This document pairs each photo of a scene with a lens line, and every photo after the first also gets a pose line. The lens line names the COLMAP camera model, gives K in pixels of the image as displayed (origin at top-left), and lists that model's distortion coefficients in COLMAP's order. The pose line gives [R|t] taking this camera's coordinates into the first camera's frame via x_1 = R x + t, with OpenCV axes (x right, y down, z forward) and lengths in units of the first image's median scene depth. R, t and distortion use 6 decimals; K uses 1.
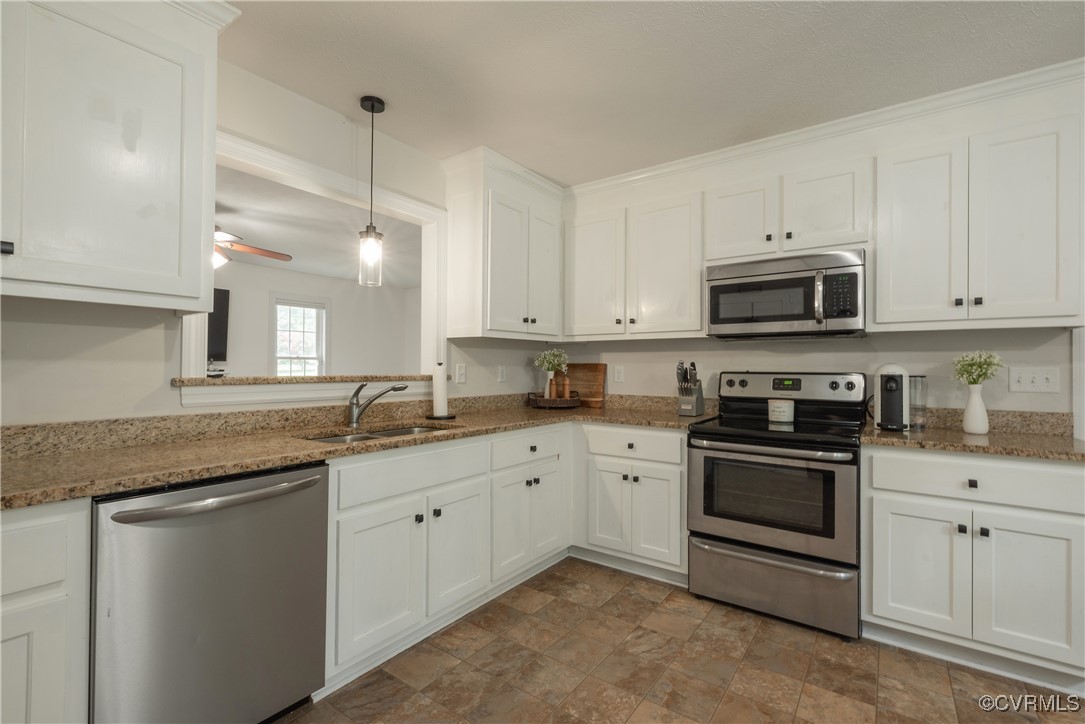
lens RADIAL K [[481.8, 0, 542.5], [0, 481.8, 362.0], [0, 0, 1]] dist [0.000811, -0.000126]
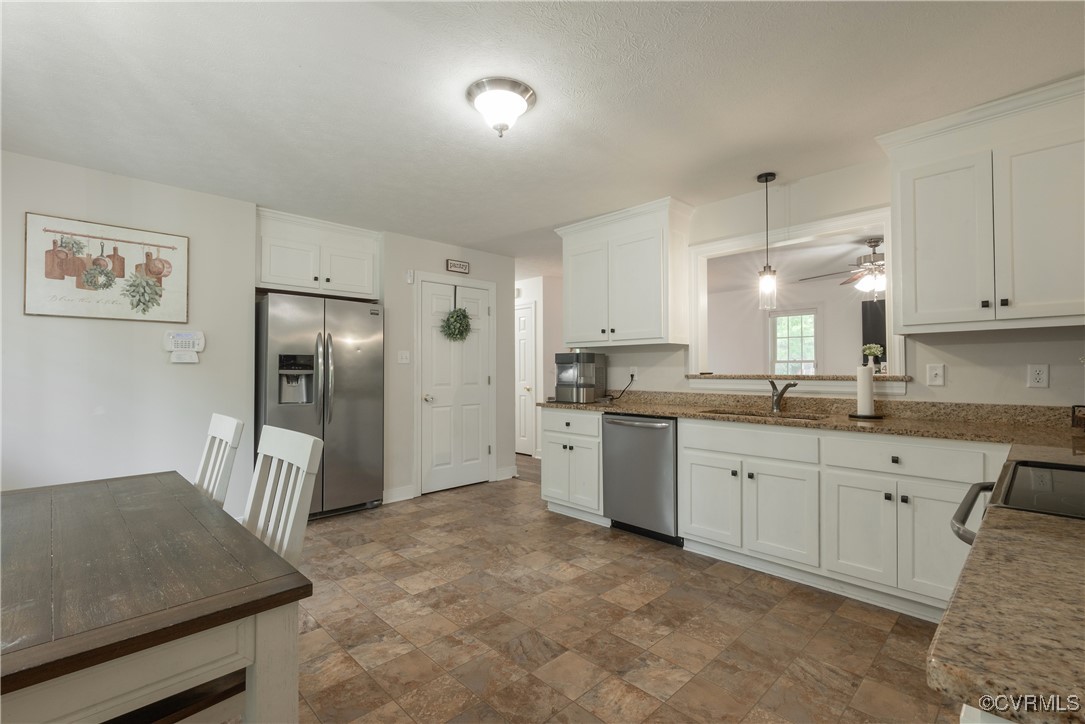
lens RADIAL K [[485.5, 0, 542.5], [0, 485.5, 362.0], [0, 0, 1]] dist [-0.000825, -0.000081]
pose [[-0.173367, -0.021056, -0.984632, 1.045140], [0.011200, 0.999665, -0.023349, 0.016144], [0.984794, -0.015076, -0.173073, 0.563991]]
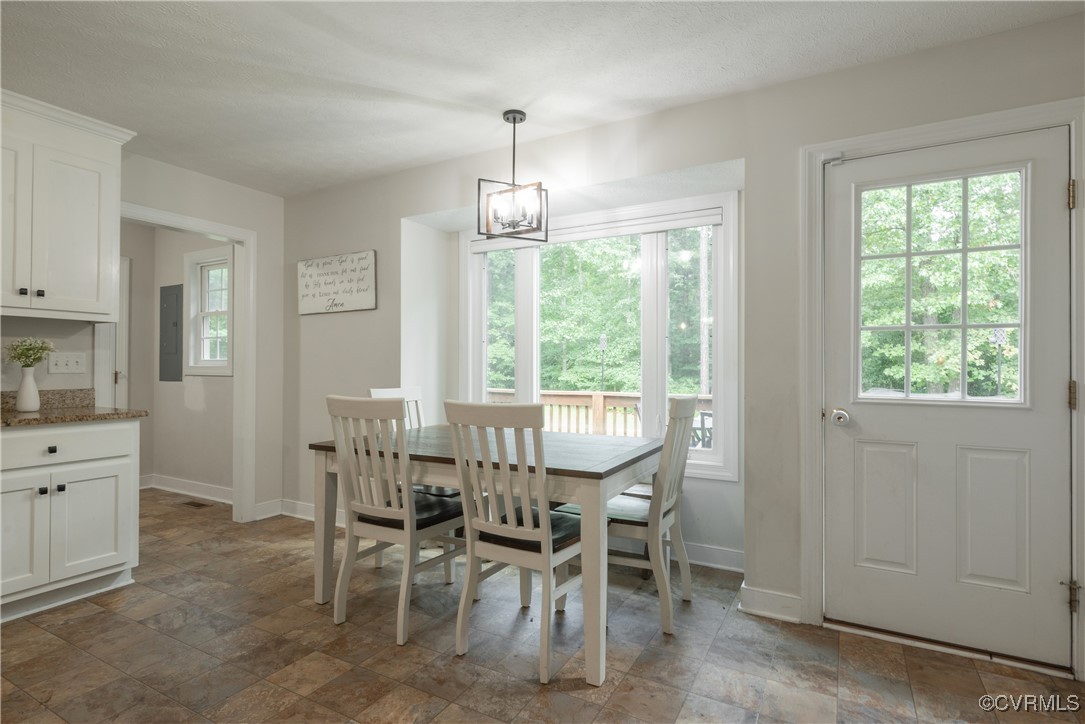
lens RADIAL K [[542.6, 0, 542.5], [0, 542.6, 362.0], [0, 0, 1]] dist [-0.001840, 0.000385]
pose [[-0.116656, -0.000102, 0.993172, -0.434500], [-0.013970, 0.999901, -0.001538, 0.018287], [-0.993074, -0.014054, -0.116646, -0.022859]]
